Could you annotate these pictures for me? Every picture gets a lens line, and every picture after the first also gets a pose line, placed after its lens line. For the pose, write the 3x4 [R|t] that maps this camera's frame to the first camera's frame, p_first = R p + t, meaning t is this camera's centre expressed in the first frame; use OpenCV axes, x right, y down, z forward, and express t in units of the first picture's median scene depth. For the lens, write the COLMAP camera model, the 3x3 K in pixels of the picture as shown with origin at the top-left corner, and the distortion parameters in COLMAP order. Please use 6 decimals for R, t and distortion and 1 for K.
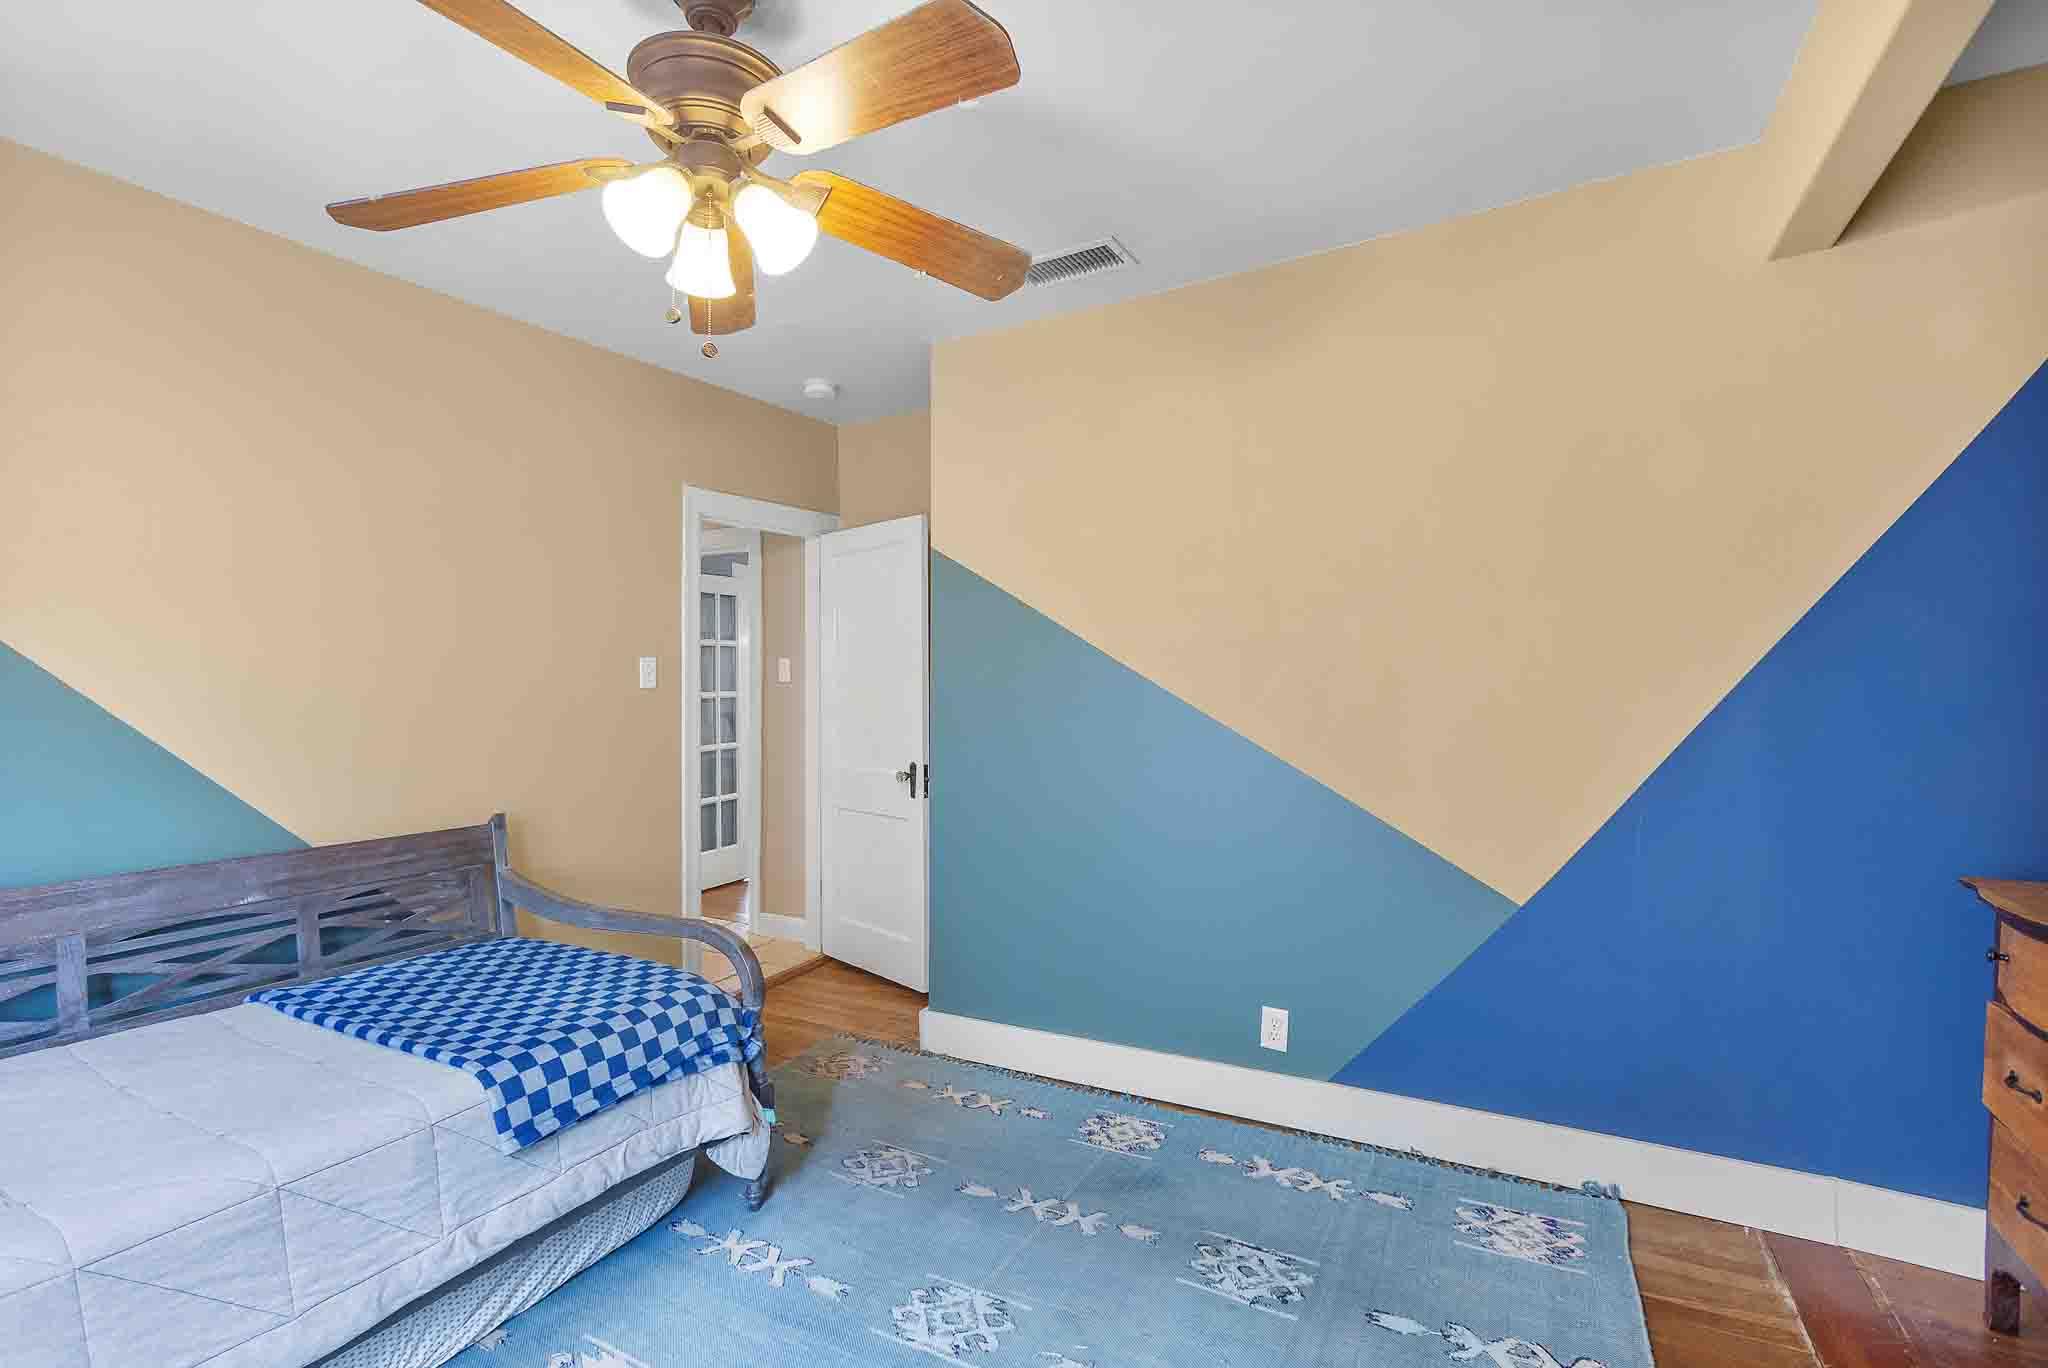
lens RADIAL K [[948.7, 0, 1024.0], [0, 948.7, 684.0], [0, 0, 1]] dist [-0.001238, -0.000029]
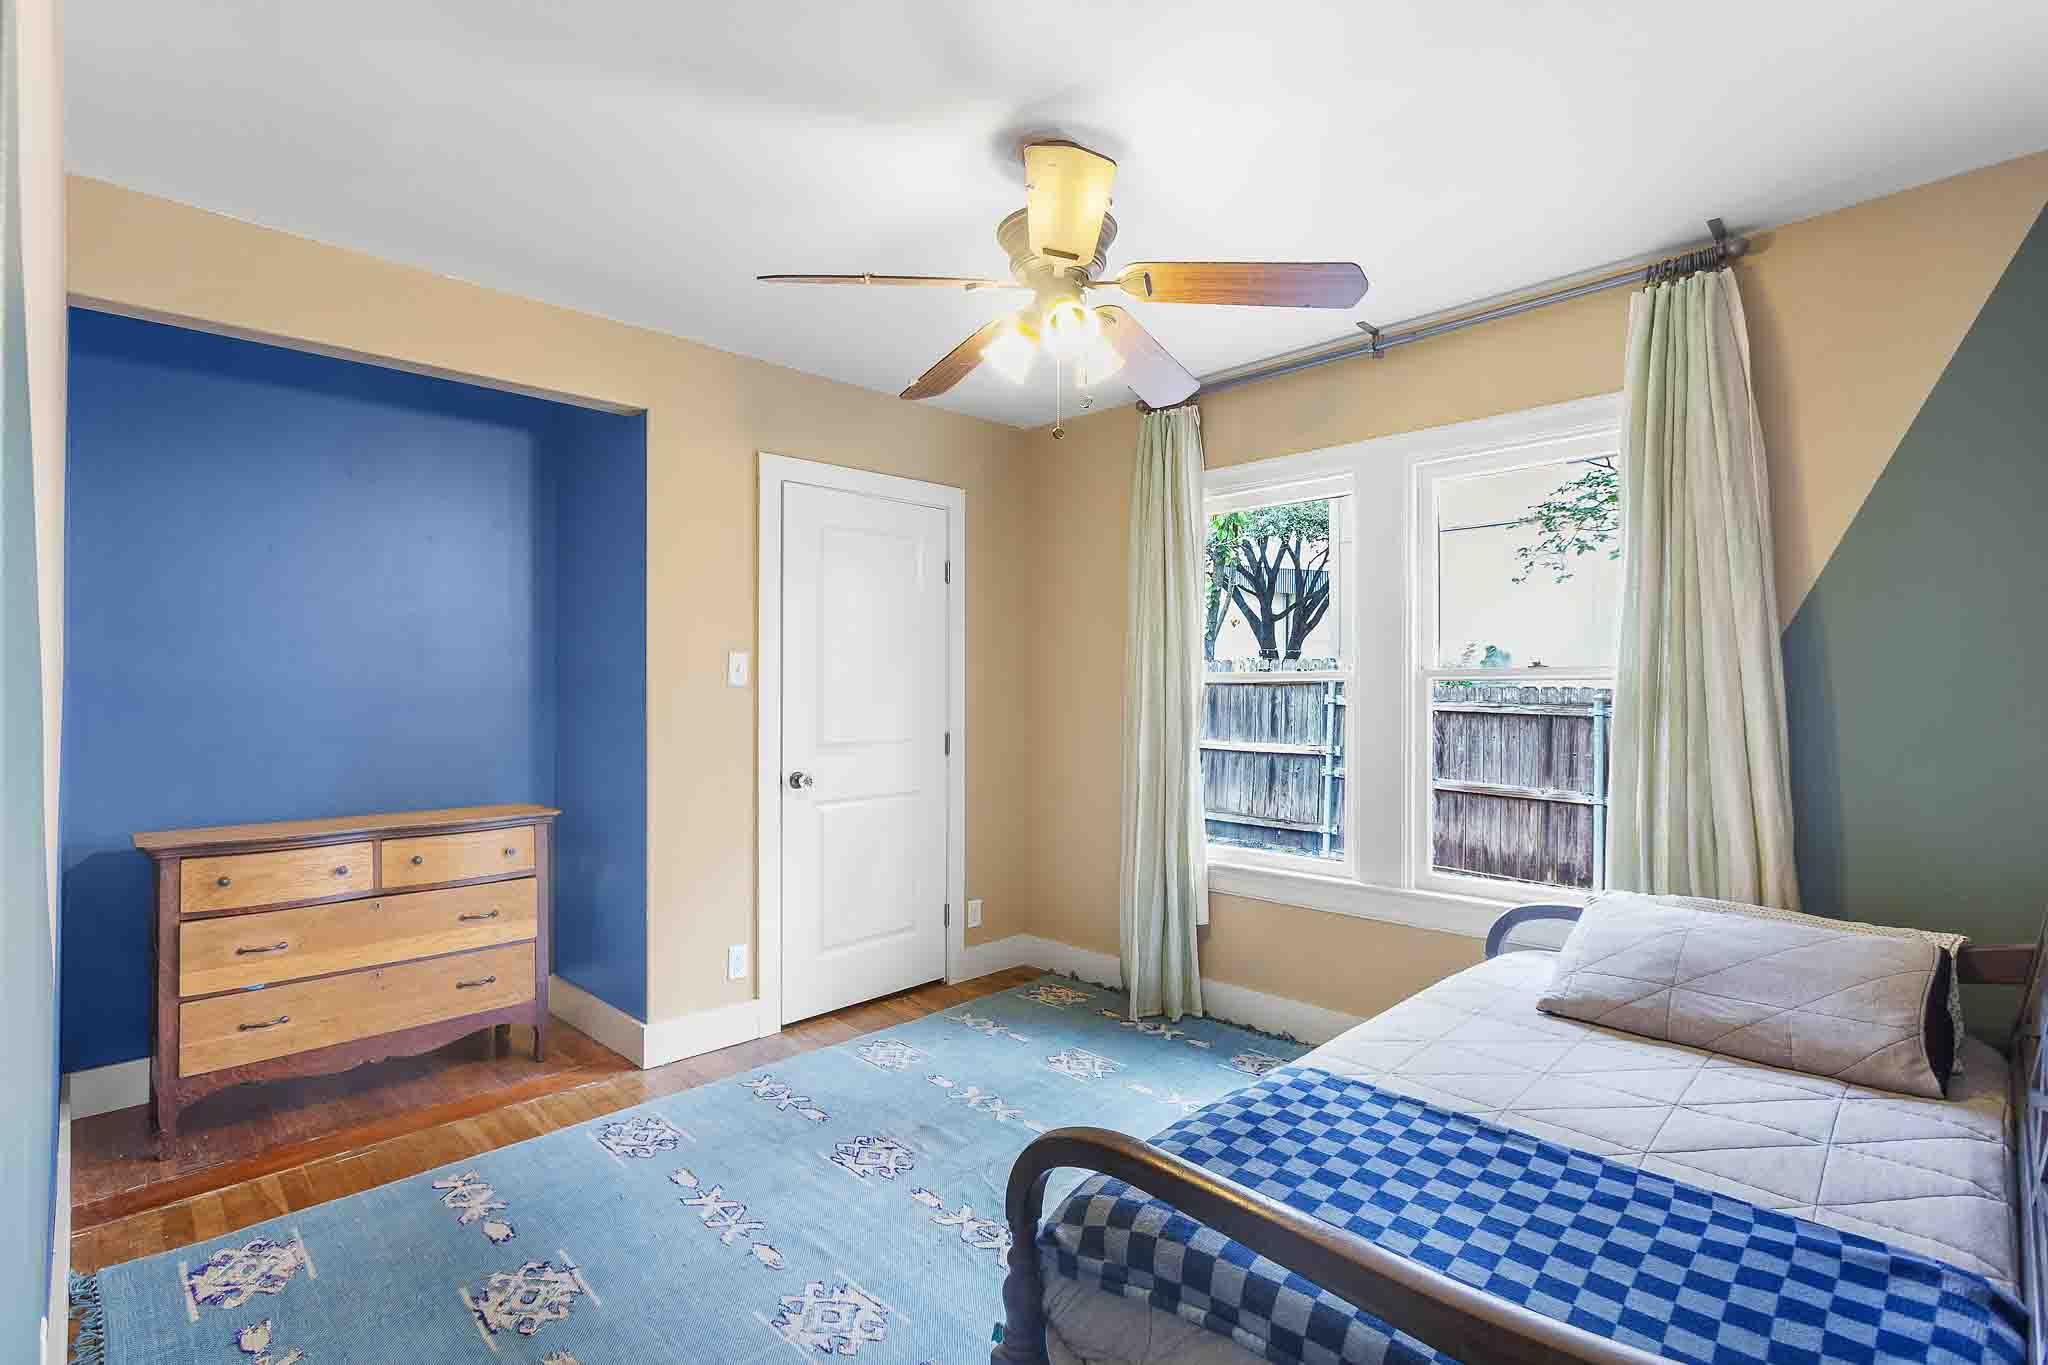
lens RADIAL K [[948.7, 0, 1024.0], [0, 948.7, 682.5], [0, 0, 1]] dist [-0.001238, -0.000029]
pose [[-0.962514, 0.001725, 0.271225, -0.529308], [0.002992, 0.999986, 0.004256, -0.012878], [-0.271214, 0.004908, -0.962506, 1.840702]]
